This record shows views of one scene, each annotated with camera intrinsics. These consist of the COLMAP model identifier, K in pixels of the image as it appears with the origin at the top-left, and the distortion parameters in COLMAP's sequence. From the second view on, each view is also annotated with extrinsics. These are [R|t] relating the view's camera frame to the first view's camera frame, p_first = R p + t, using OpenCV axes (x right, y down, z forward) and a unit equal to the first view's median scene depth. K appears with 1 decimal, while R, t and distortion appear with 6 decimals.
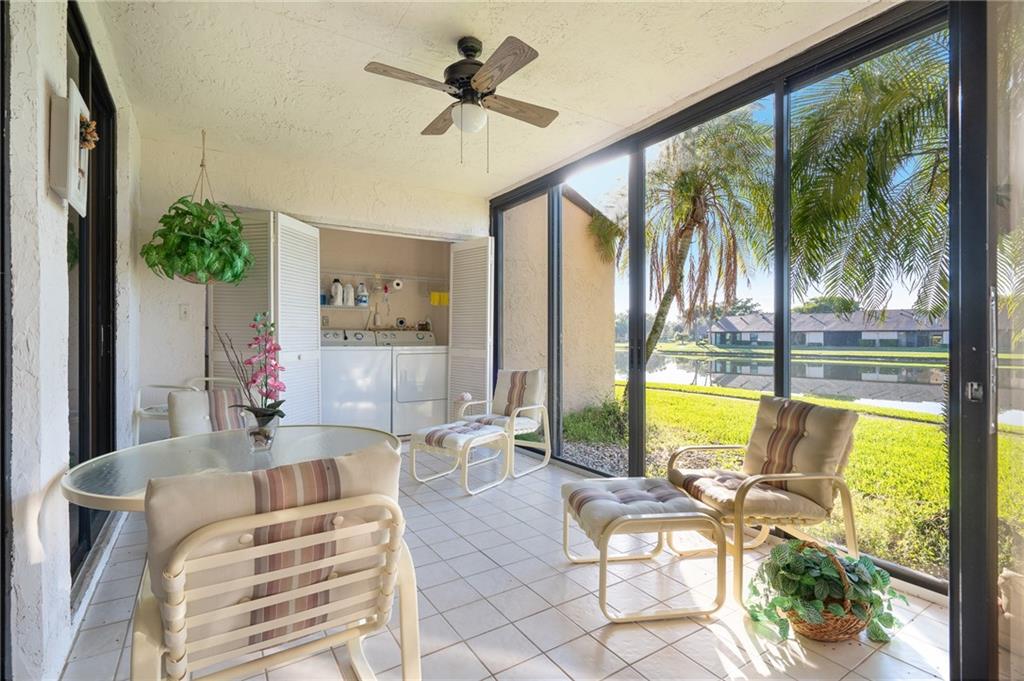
lens RADIAL K [[460.4, 0, 514.8], [0, 460.4, 307.3], [0, 0, 1]] dist [0.000143, 0.000089]
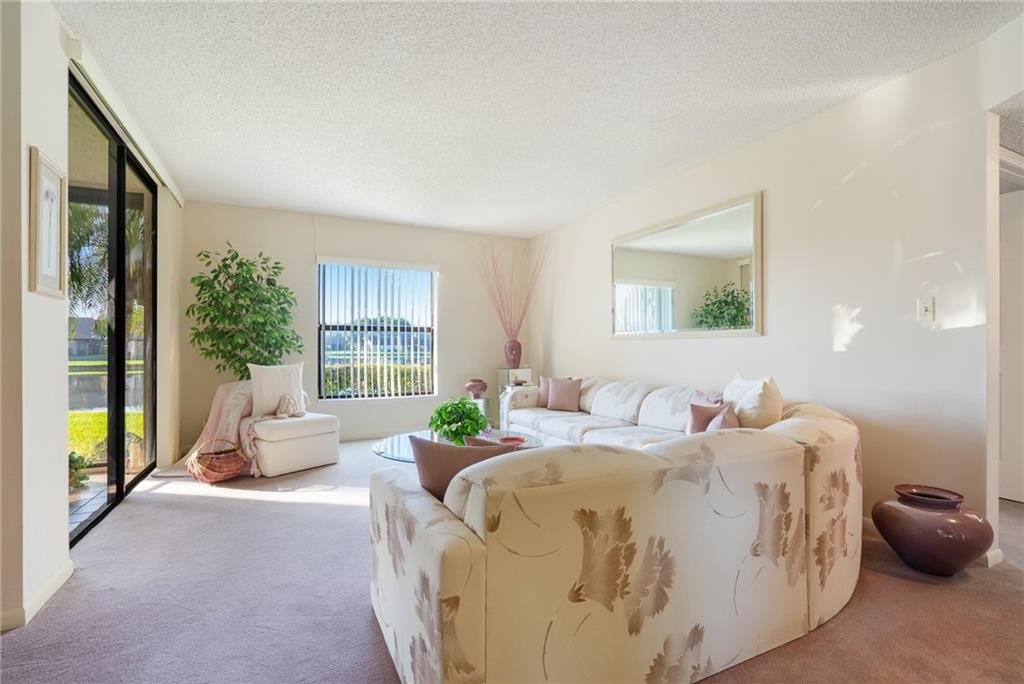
lens RADIAL K [[469.5, 0, 509.1], [0, 469.5, 345.7], [0, 0, 1]] dist [-0.001946, 0.000130]
pose [[0.123738, 0.002443, 0.992312, -0.566348], [-0.064936, 0.997873, 0.005640, -0.049284], [-0.990188, -0.065135, 0.123634, -0.640531]]
